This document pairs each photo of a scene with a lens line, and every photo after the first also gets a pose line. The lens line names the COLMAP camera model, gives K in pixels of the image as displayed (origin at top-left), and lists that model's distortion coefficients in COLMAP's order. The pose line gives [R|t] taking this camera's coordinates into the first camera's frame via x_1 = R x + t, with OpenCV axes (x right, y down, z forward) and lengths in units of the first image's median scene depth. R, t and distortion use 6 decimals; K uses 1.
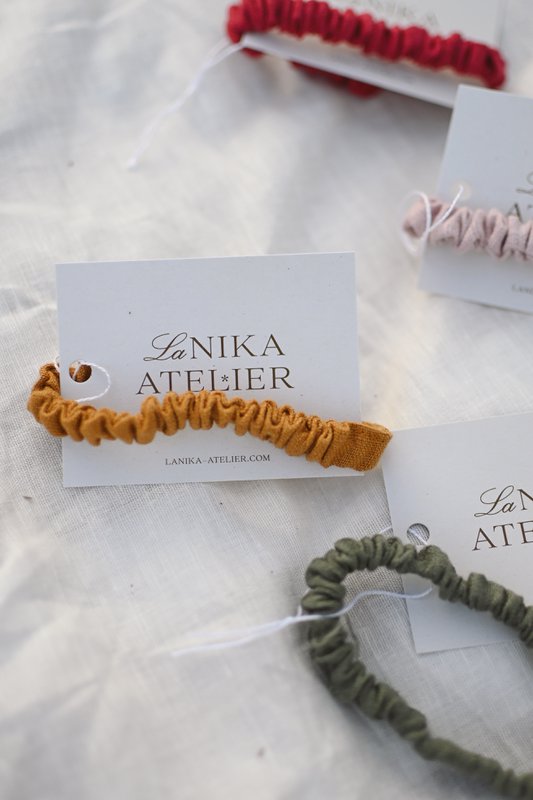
lens RADIAL K [[1188.1, 0, 266.5], [0, 1188.1, 400.0], [0, 0, 1]] dist [-0.024952, -0.067234]
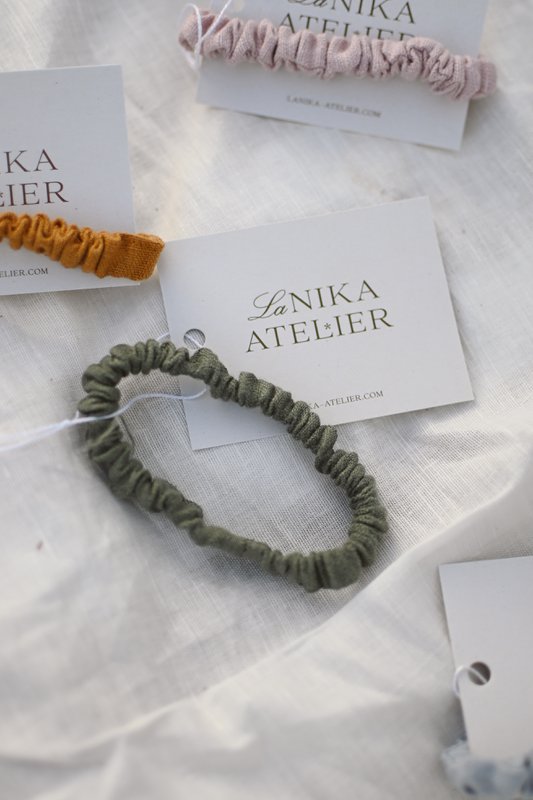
lens RADIAL K [[1188.1, 0, 266.5], [0, 1188.1, 400.0], [0, 0, 1]] dist [-0.024952, -0.067234]
pose [[0.996410, -0.043152, 0.072830, 0.114774], [0.033529, 0.991139, 0.128526, 0.034521], [-0.077731, -0.125623, 0.989028, -0.048144]]
